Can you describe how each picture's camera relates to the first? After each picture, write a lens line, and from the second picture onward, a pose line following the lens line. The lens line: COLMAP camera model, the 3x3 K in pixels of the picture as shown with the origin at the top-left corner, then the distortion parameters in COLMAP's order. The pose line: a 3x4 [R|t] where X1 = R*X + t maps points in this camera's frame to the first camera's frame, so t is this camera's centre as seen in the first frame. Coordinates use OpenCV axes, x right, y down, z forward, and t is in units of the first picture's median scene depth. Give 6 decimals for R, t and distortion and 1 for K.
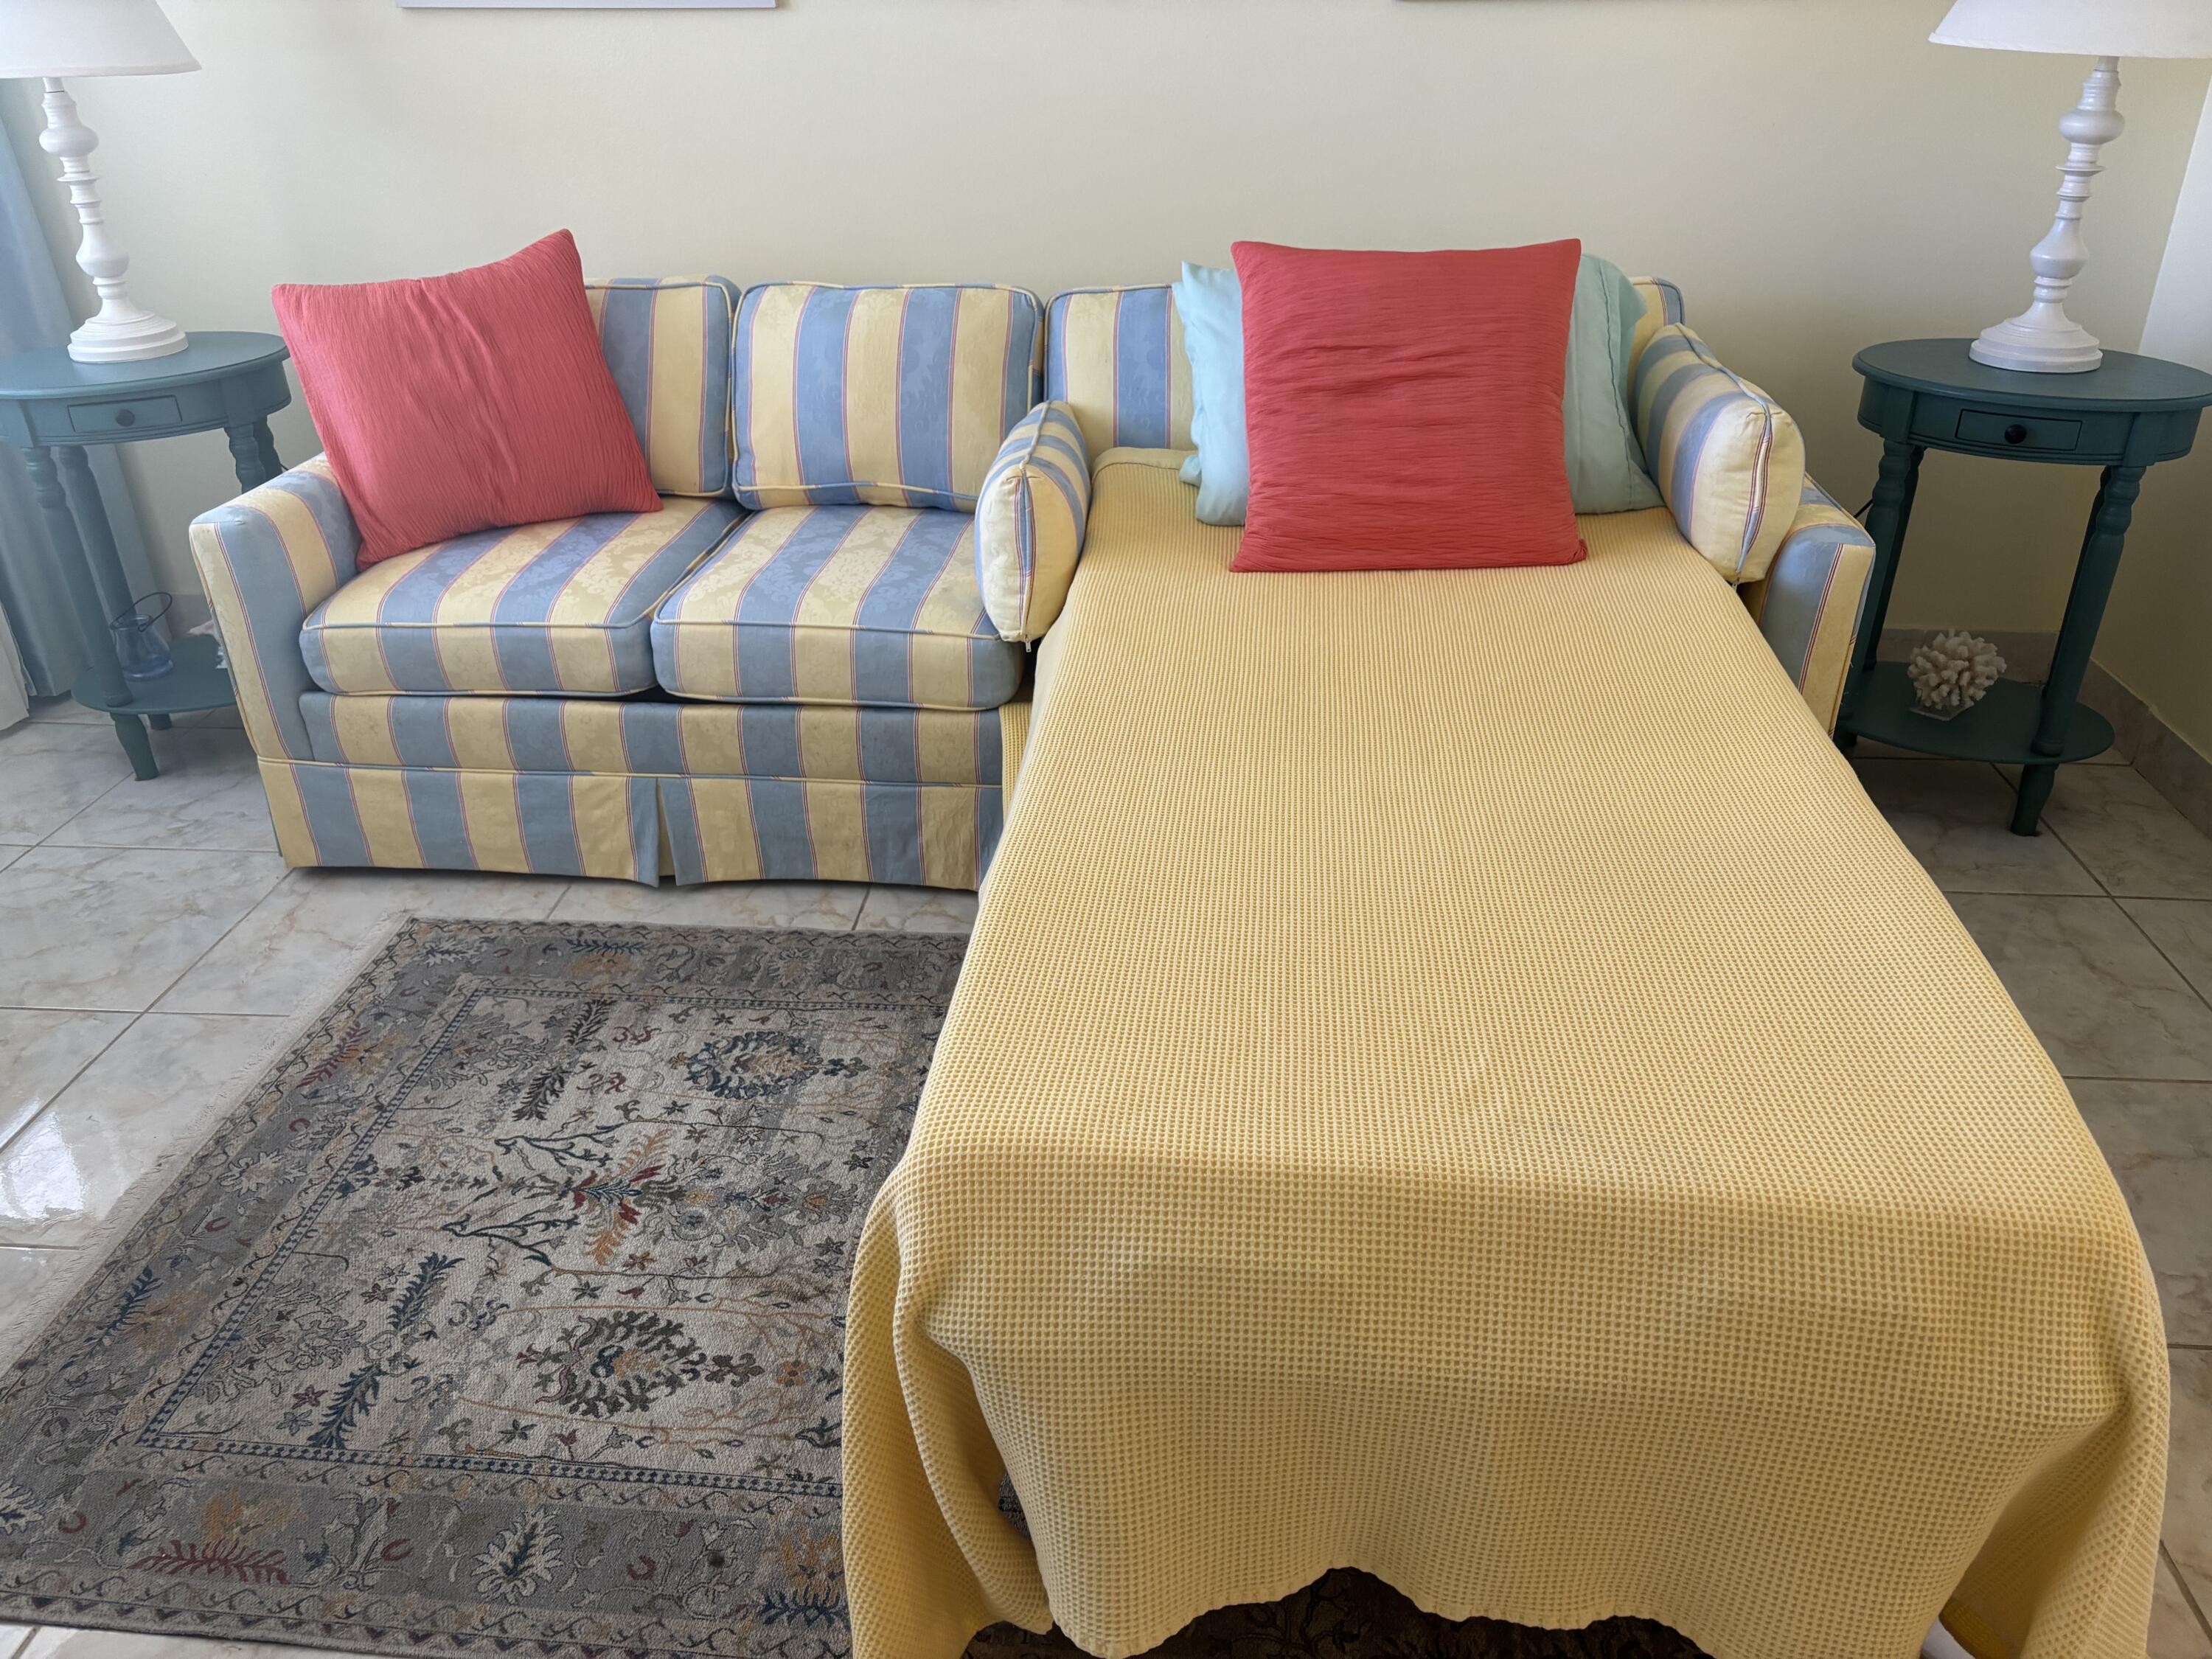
lens RADIAL K [[1677.1, 0, 1115.7], [0, 1677.1, 810.6], [0, 0, 1]] dist [0.036155, -0.032959]
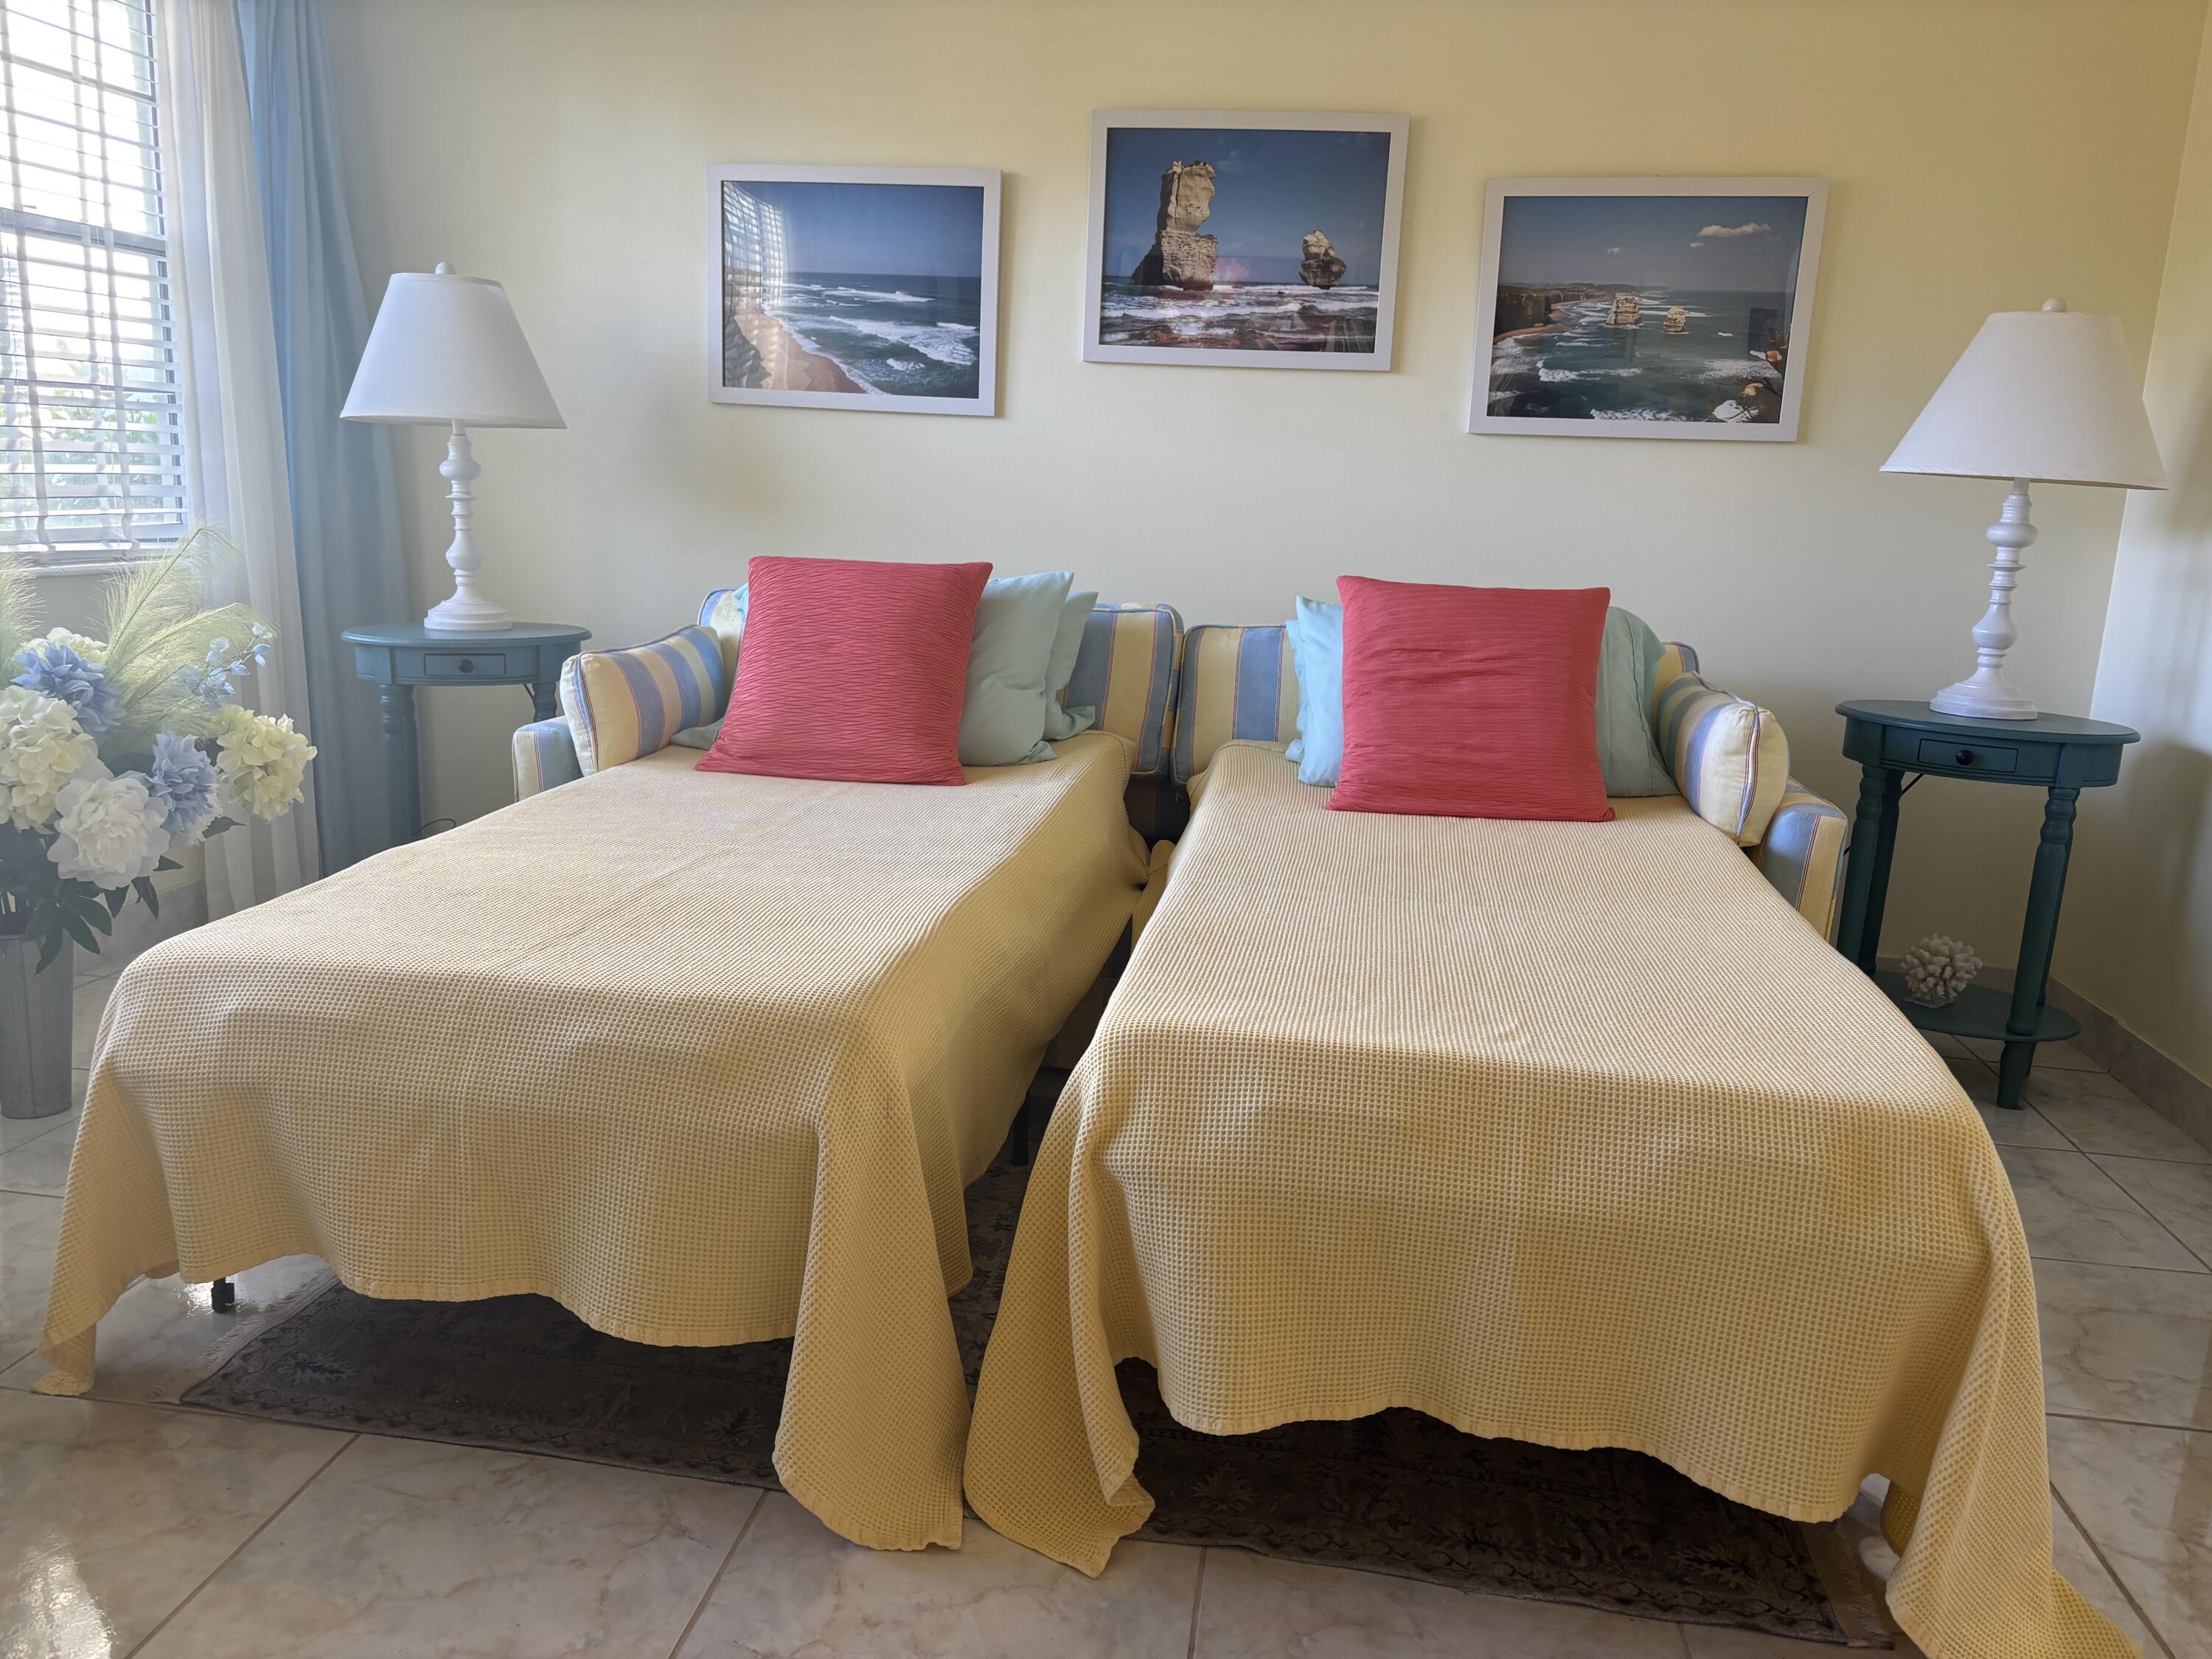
lens RADIAL K [[1677.1, 0, 1125.2], [0, 1677.1, 830.0], [0, 0, 1]] dist [0.036155, -0.032959]
pose [[0.997061, 0.062079, -0.044892, -0.023125], [-0.071944, 0.960120, -0.270172, 0.208797], [0.026330, 0.272608, 0.961765, -0.192688]]
